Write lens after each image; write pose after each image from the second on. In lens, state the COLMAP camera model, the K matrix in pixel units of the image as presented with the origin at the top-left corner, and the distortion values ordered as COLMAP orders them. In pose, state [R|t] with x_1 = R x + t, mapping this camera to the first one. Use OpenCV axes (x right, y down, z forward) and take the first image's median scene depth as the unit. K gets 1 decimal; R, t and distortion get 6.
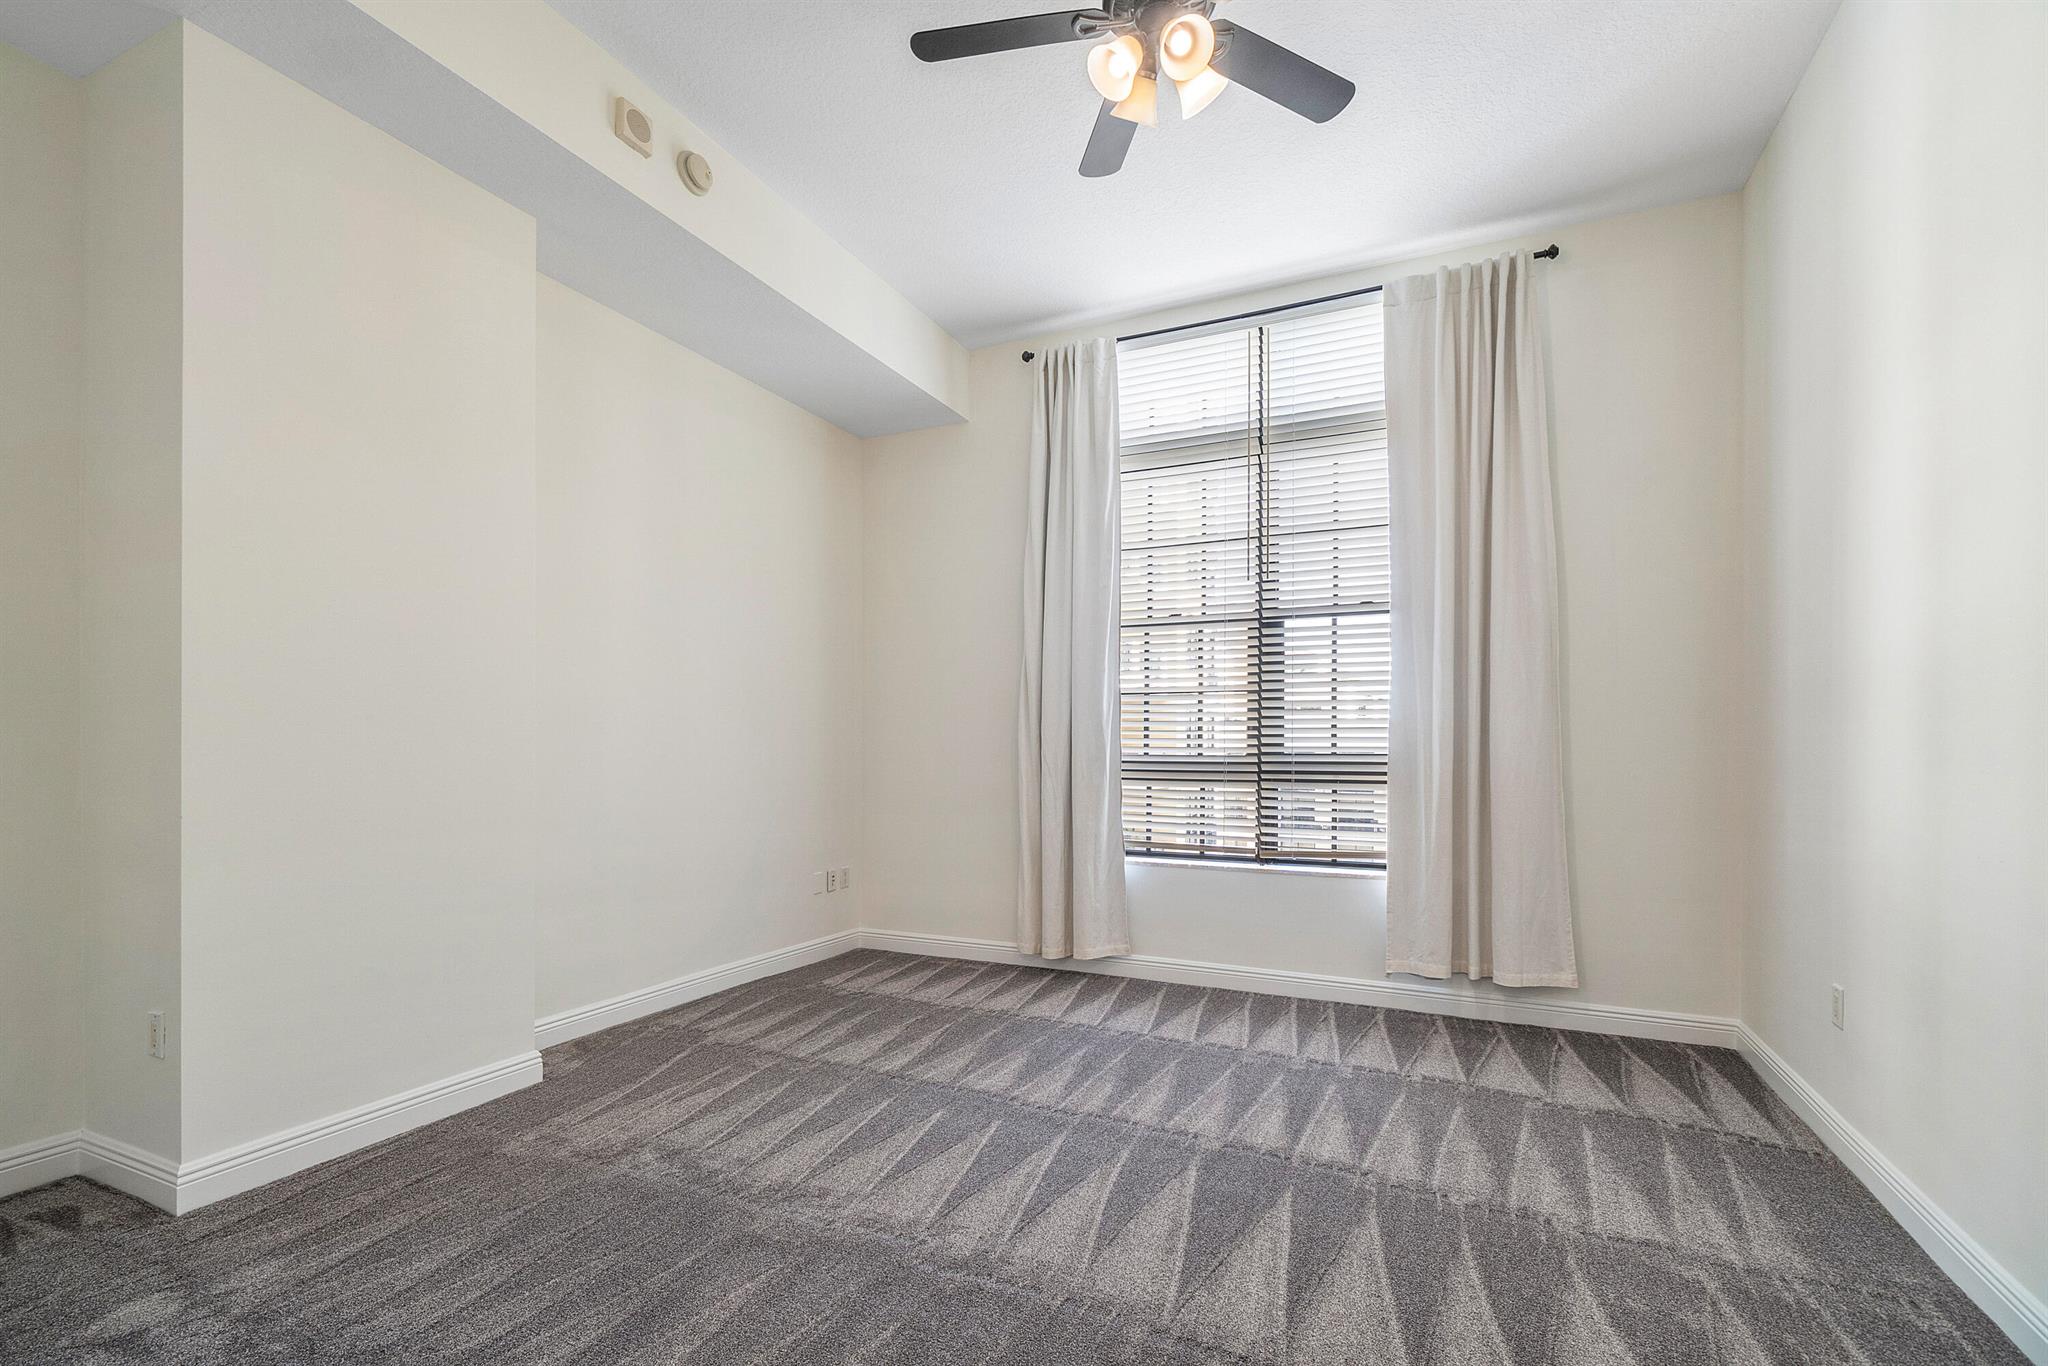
lens RADIAL K [[896.0, 0, 1014.7], [0, 896.0, 746.9], [0, 0, 1]] dist [-0.002420, 0.000203]
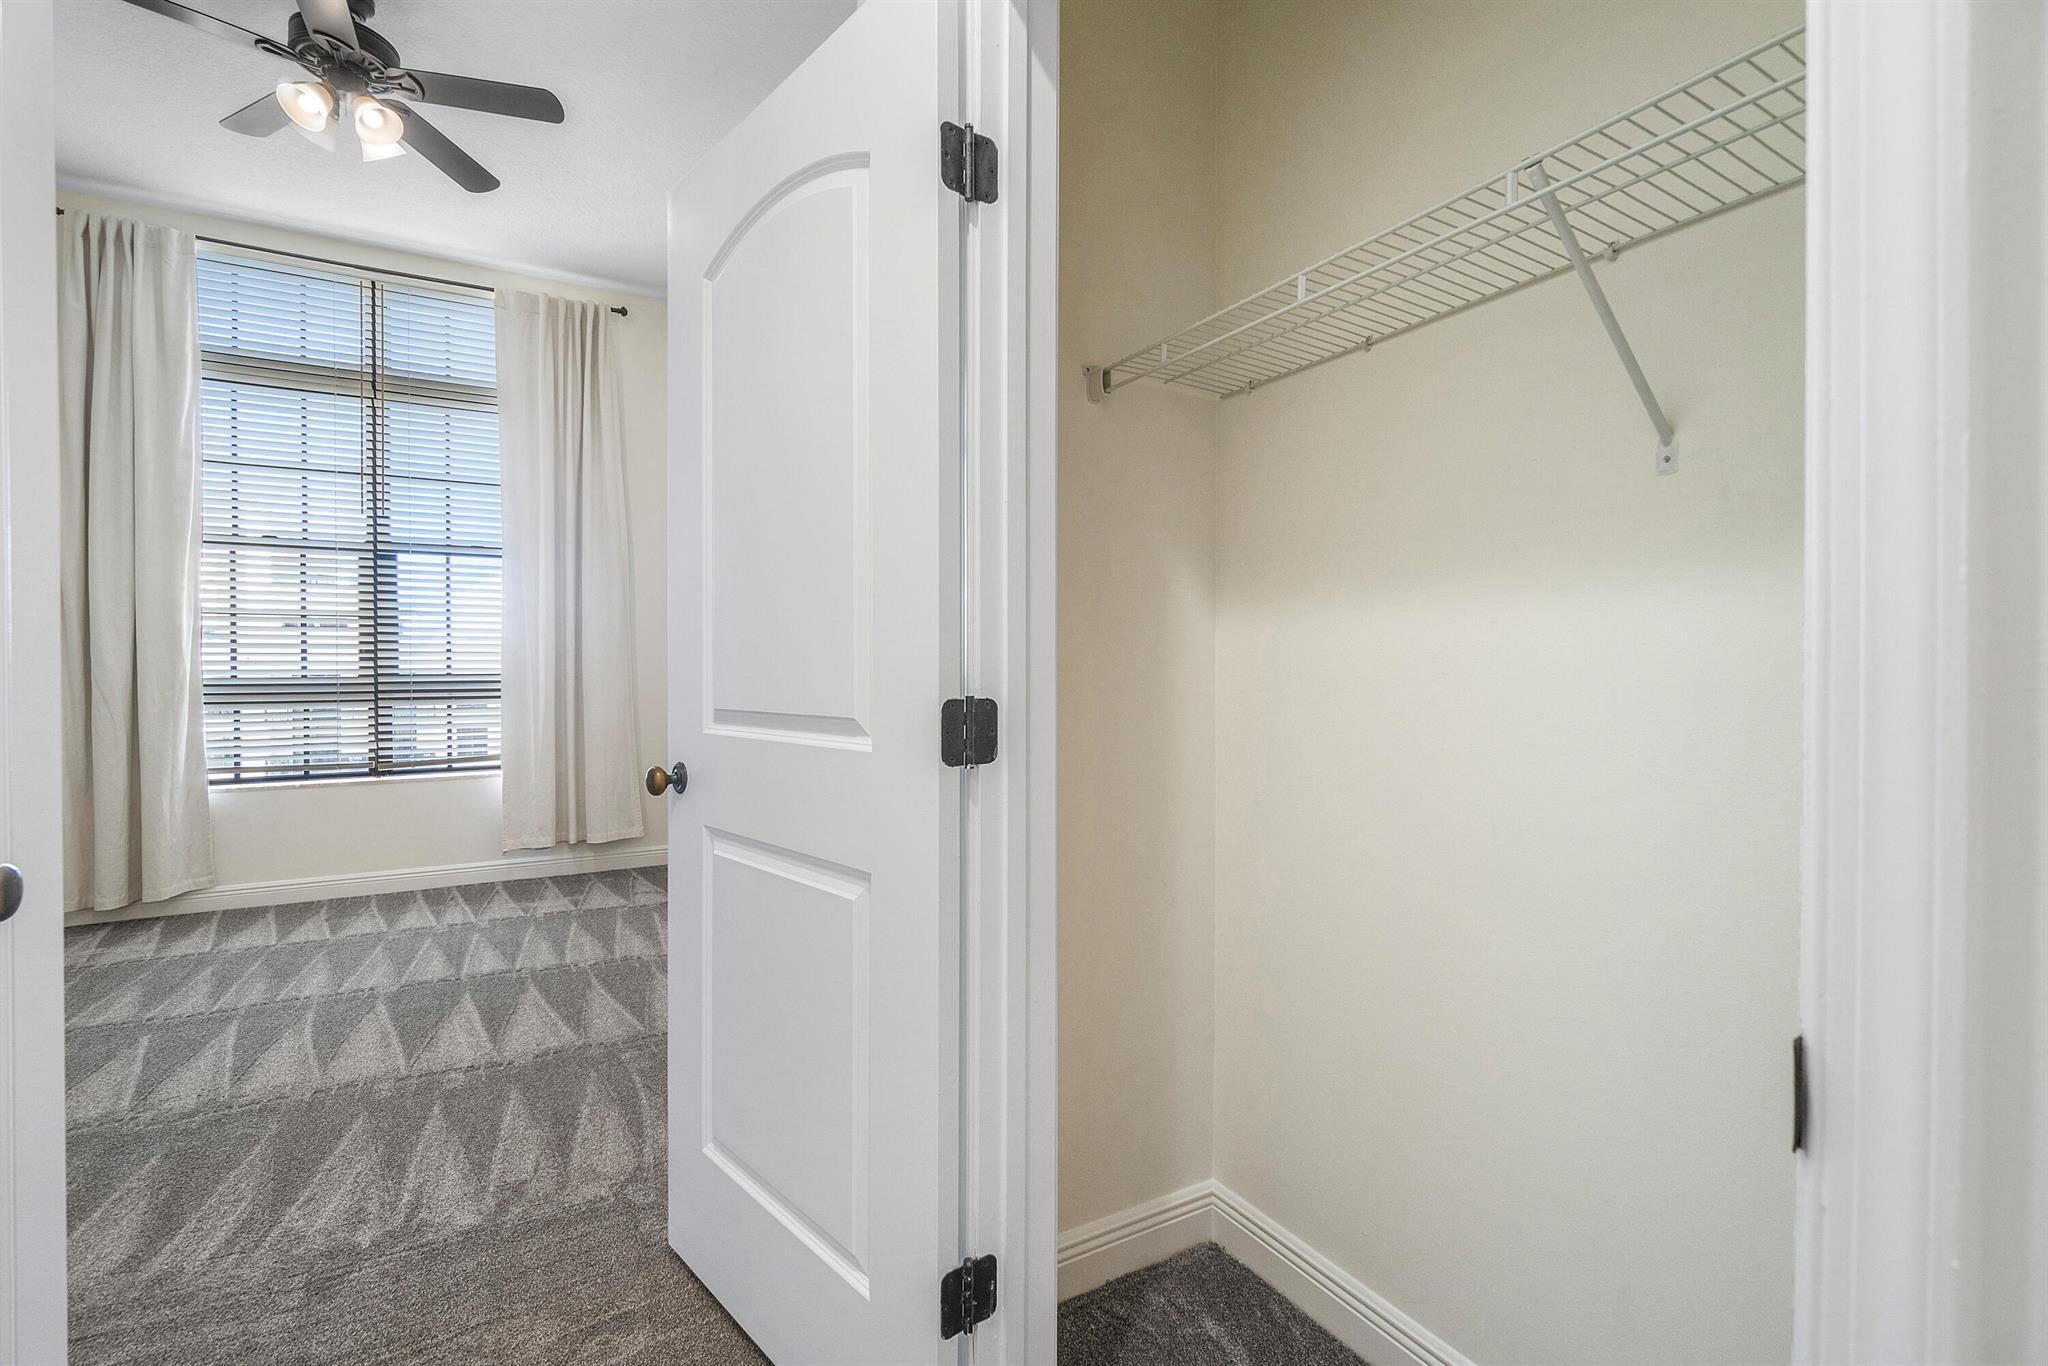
lens RADIAL K [[900.8, 0, 996.6], [0, 900.8, 668.7], [0, 0, 1]] dist [-0.001559, 0.000377]
pose [[0.574814, -0.006677, 0.818257, -0.189539], [0.005382, 0.999976, 0.004379, -0.000669], [-0.818267, 0.001887, 0.574836, -0.245632]]
